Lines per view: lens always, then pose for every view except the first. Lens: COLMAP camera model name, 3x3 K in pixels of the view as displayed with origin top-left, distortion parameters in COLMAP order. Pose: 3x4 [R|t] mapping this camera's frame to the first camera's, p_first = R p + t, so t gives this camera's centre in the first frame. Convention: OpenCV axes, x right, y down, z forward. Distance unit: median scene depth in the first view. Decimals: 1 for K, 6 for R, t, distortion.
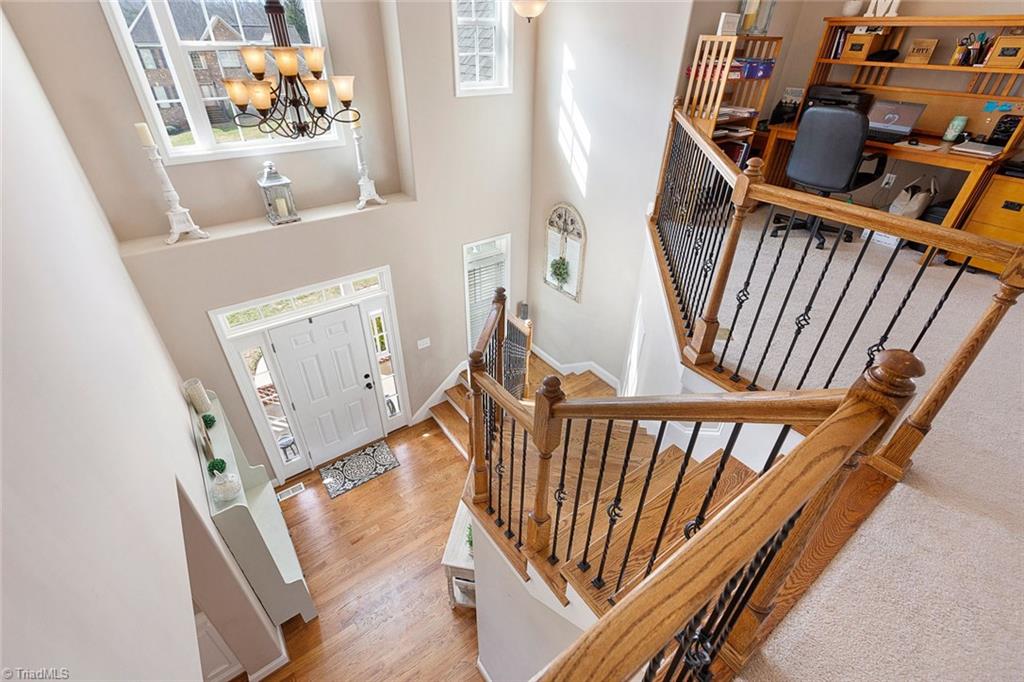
lens RADIAL K [[458.8, 0, 509.7], [0, 458.8, 341.3], [0, 0, 1]] dist [-0.004334, -0.000092]
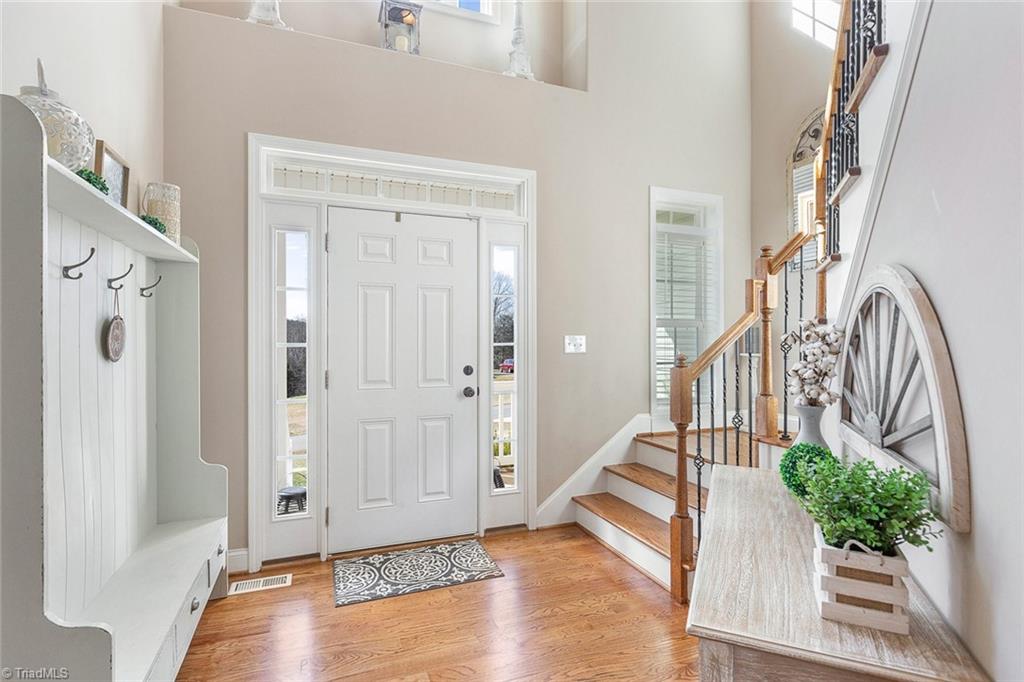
lens RADIAL K [[503.4, 0, 514.2], [0, 503.4, 341.2], [0, 0, 1]] dist [0.000391, 0.000479]
pose [[0.967323, -0.010668, -0.253323, -0.104343], [-0.133644, 0.827601, -0.545175, 0.349809], [0.215466, 0.561215, 0.799132, 0.498179]]
